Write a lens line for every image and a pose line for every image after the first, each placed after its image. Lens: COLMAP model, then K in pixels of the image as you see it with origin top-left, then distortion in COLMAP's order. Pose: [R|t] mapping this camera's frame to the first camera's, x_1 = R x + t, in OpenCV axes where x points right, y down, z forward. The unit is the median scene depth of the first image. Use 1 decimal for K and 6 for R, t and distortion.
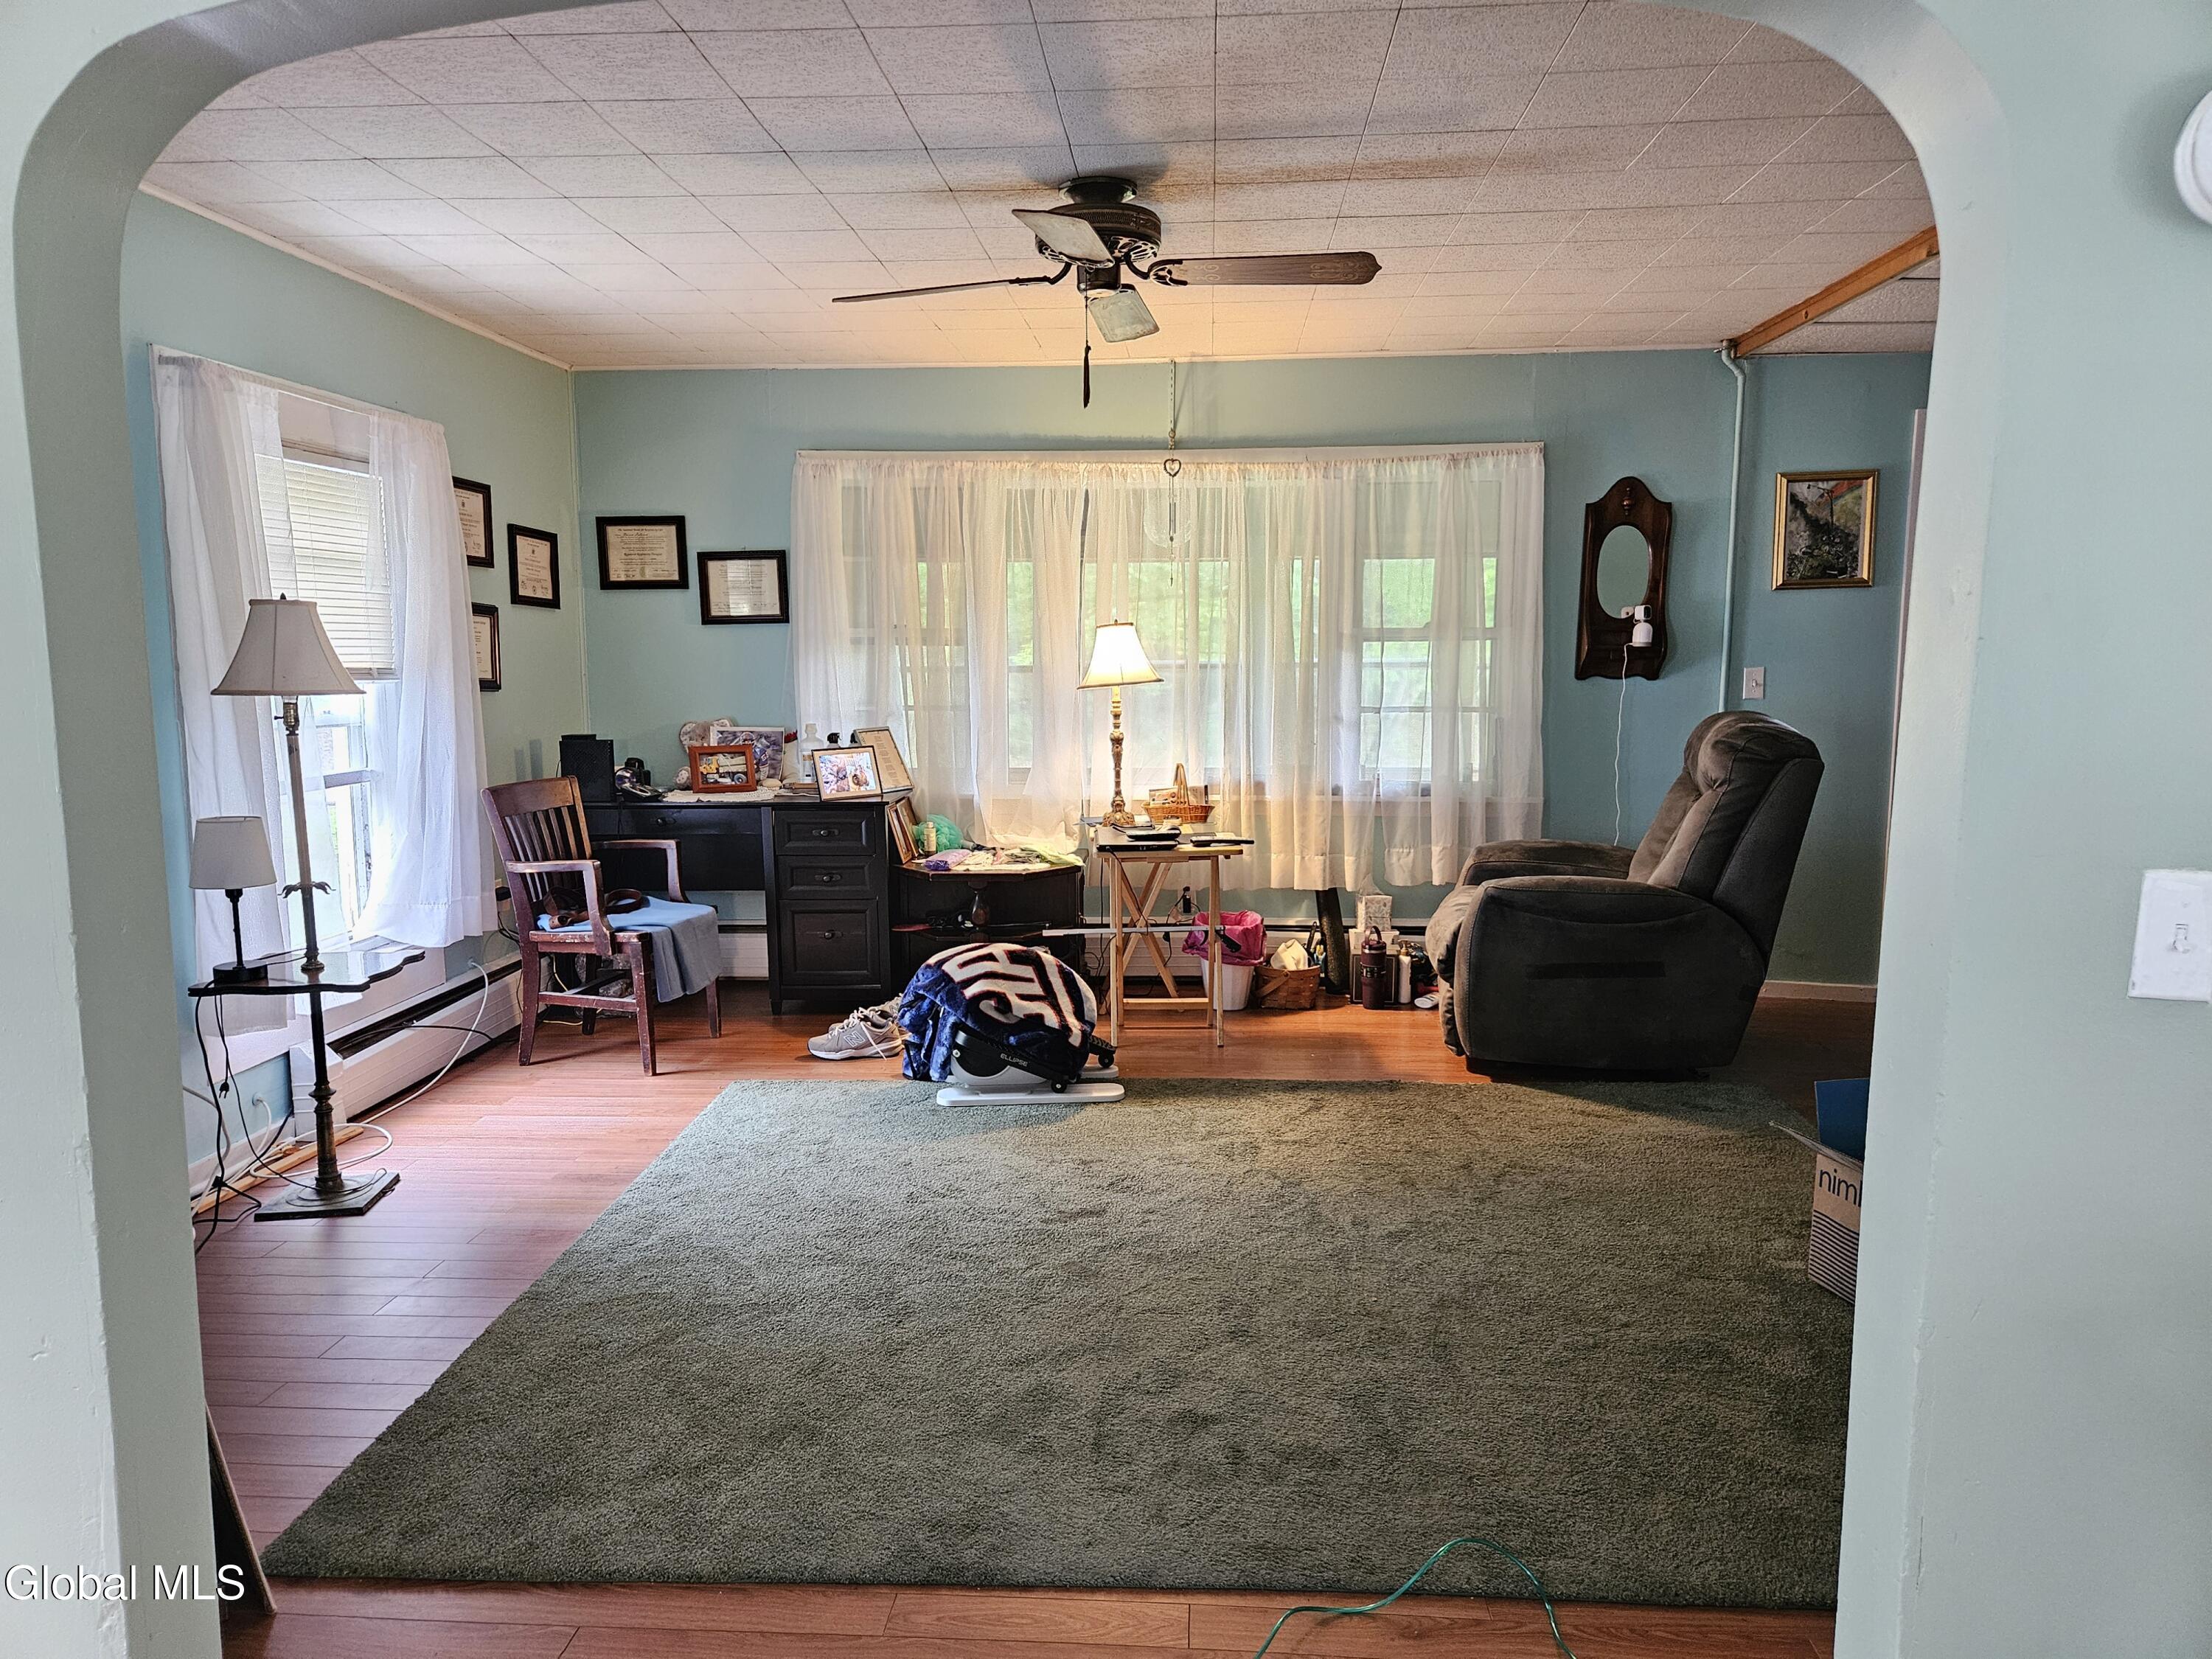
lens RADIAL K [[1481.0, 0, 1103.9], [0, 1481.0, 834.2], [0, 0, 1]] dist [0.085841, -0.082191]
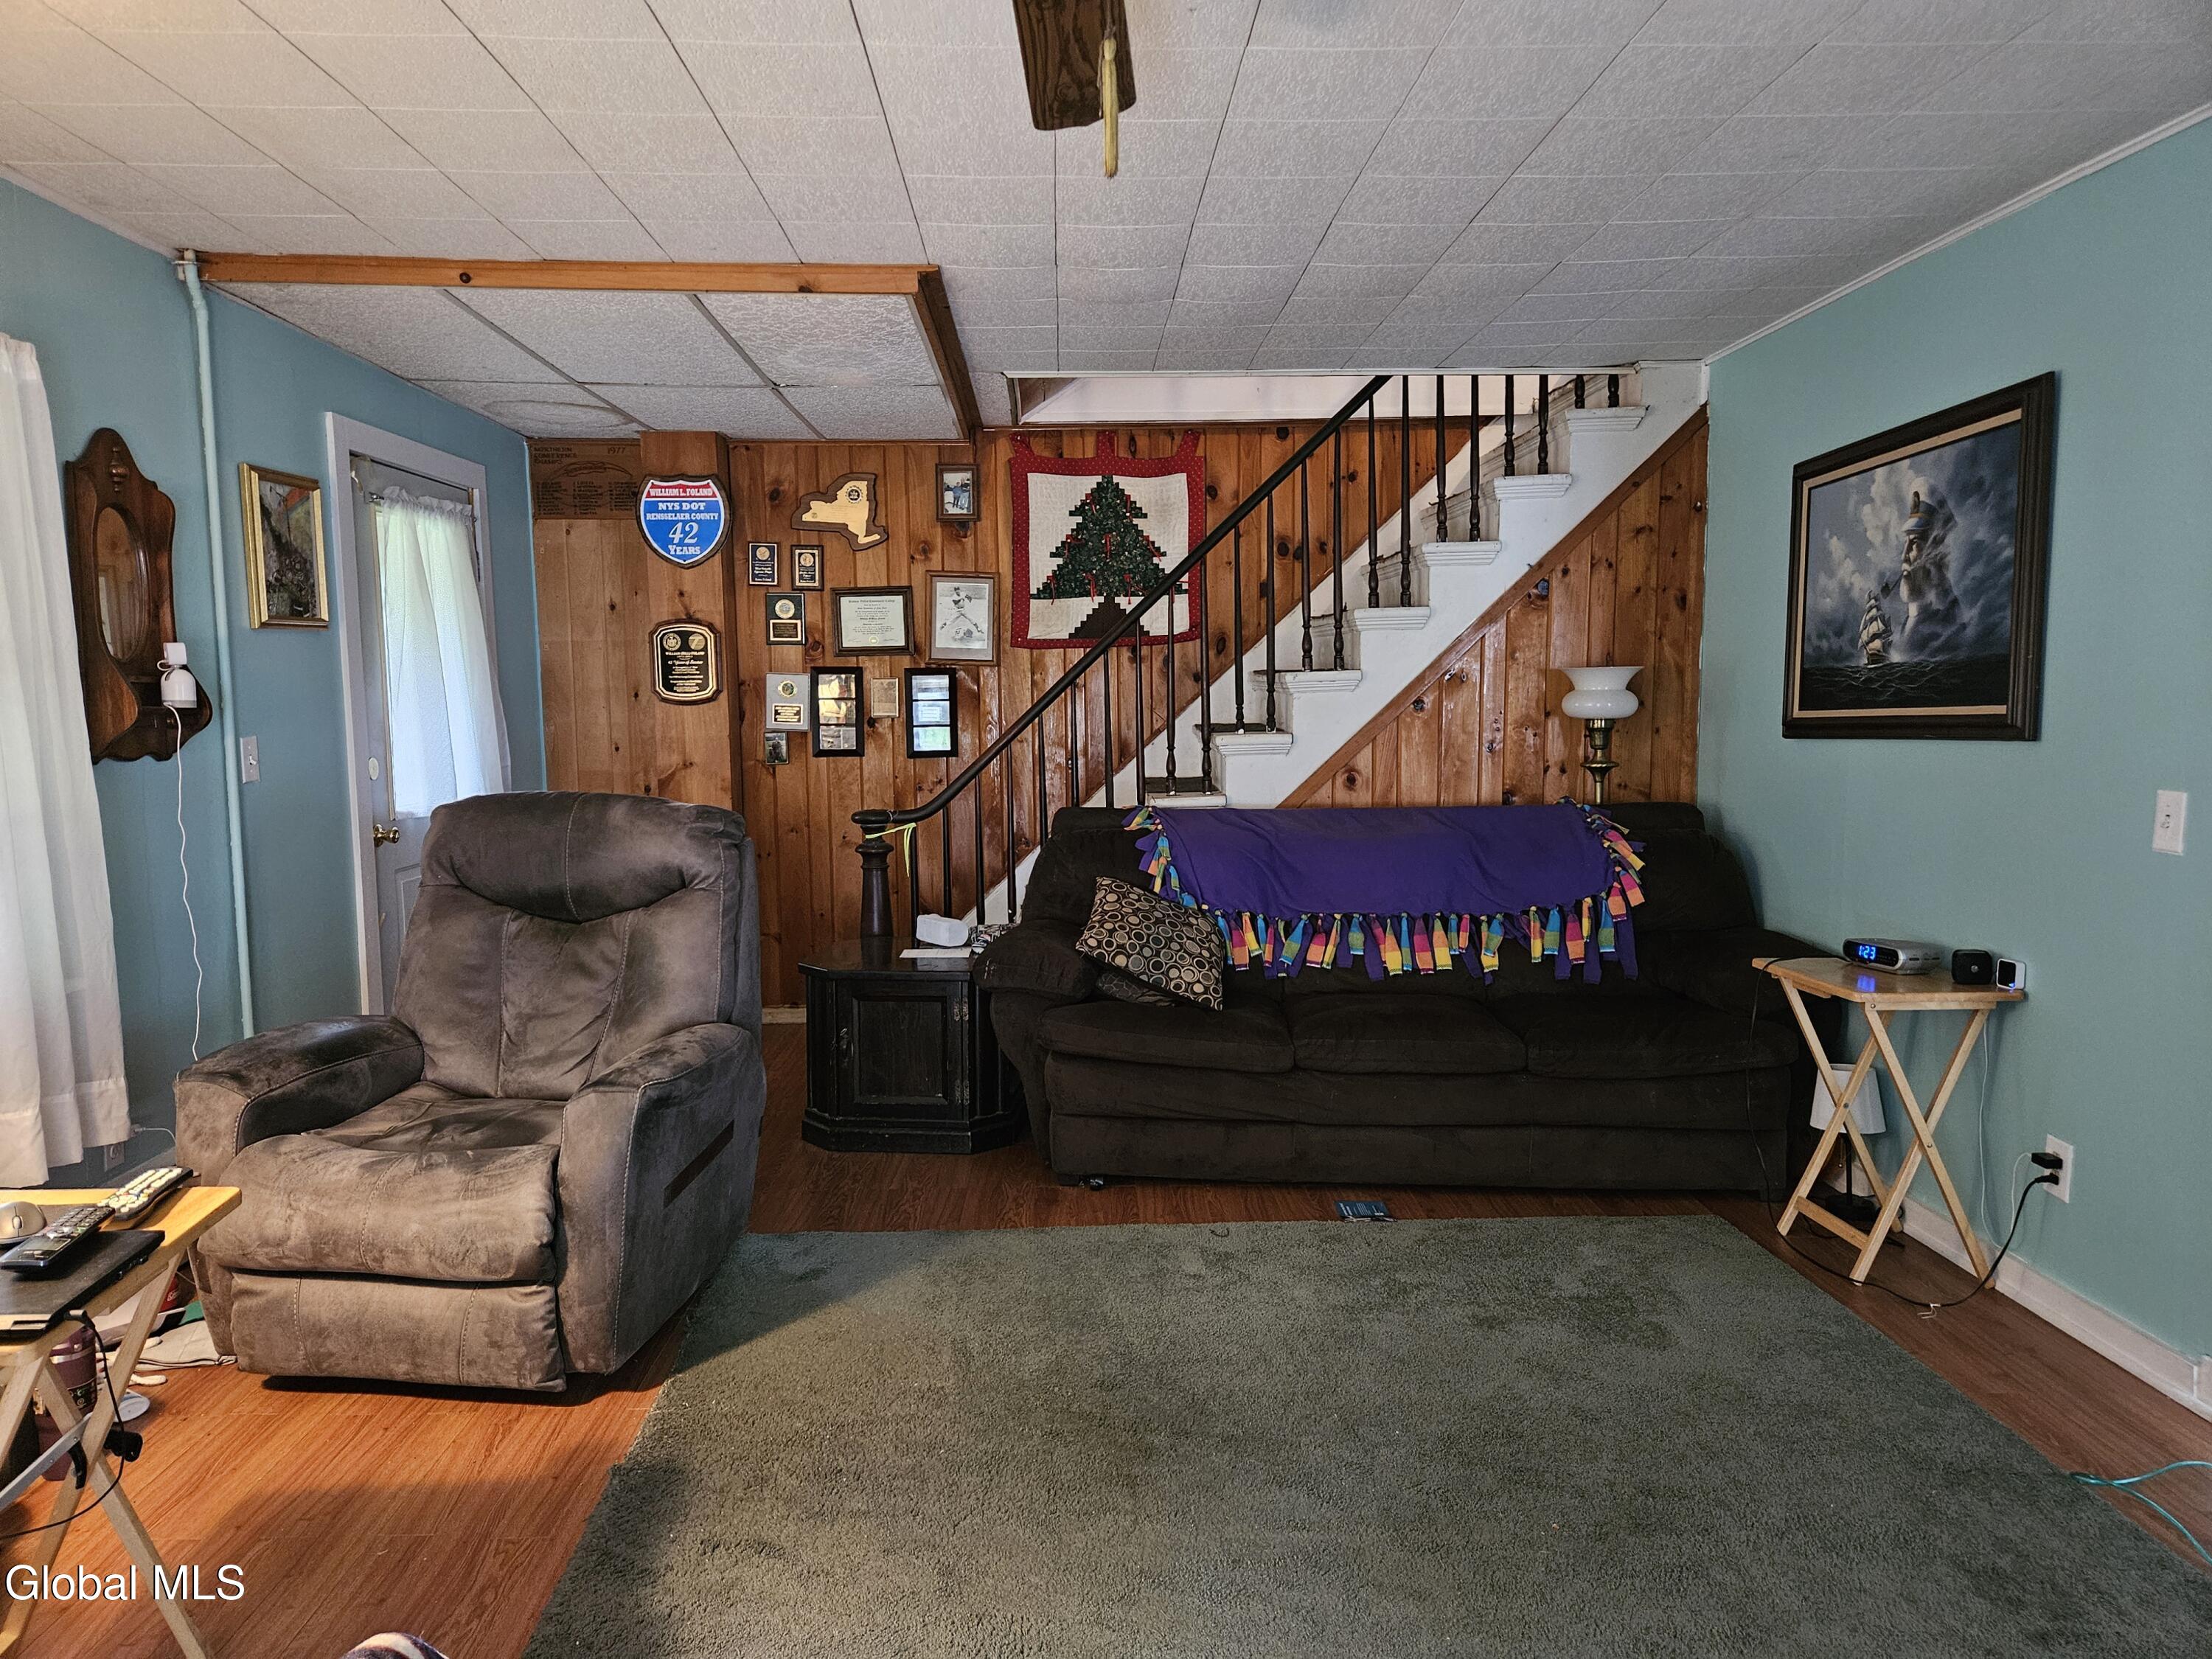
lens RADIAL K [[1481.0, 0, 1103.9], [0, 1481.0, 834.2], [0, 0, 1]] dist [0.085841, -0.082191]
pose [[-0.106665, -0.093866, 0.989854, -0.333966], [0.128008, 0.985953, 0.107290, -0.100443], [-0.986021, 0.138153, -0.093151, 0.748425]]
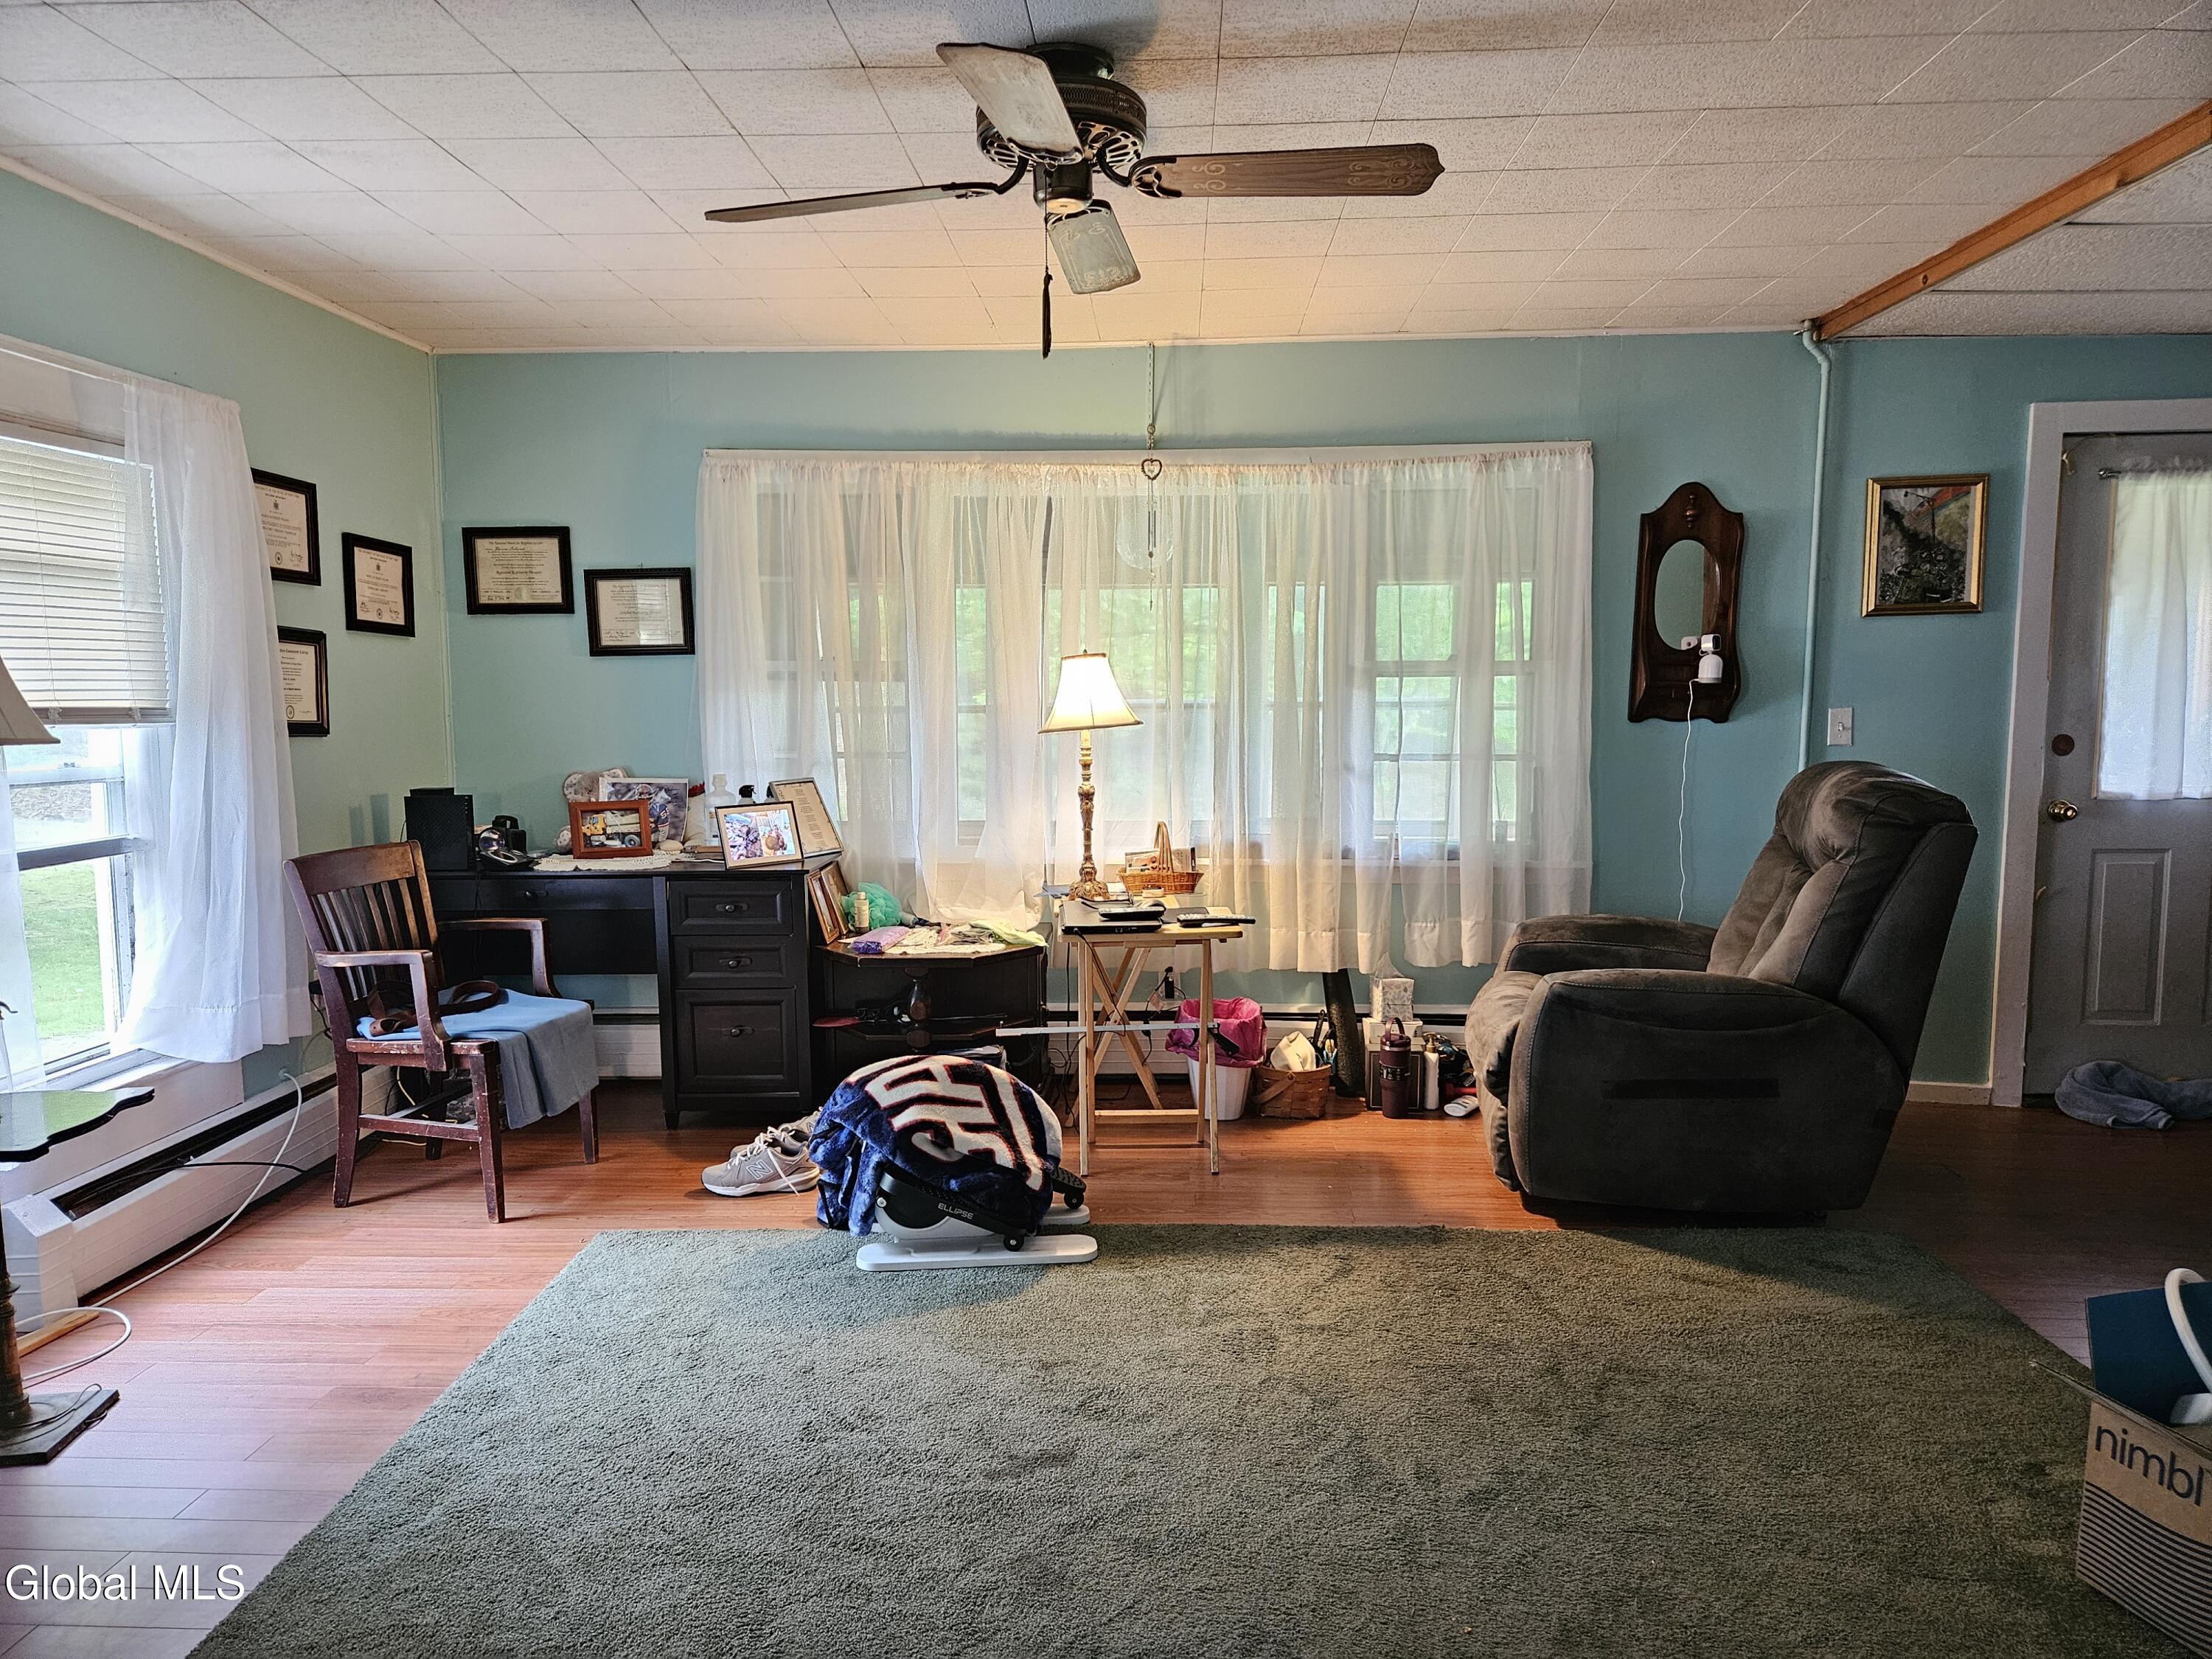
lens RADIAL K [[1479.6, 0, 1099.1], [0, 1479.6, 839.9], [0, 0, 1]] dist [0.085110, -0.073725]
pose [[0.999803, -0.001523, 0.019777, -0.000429], [0.001971, 0.999741, -0.022685, -0.020450], [-0.019738, 0.022719, 0.999547, 0.181864]]
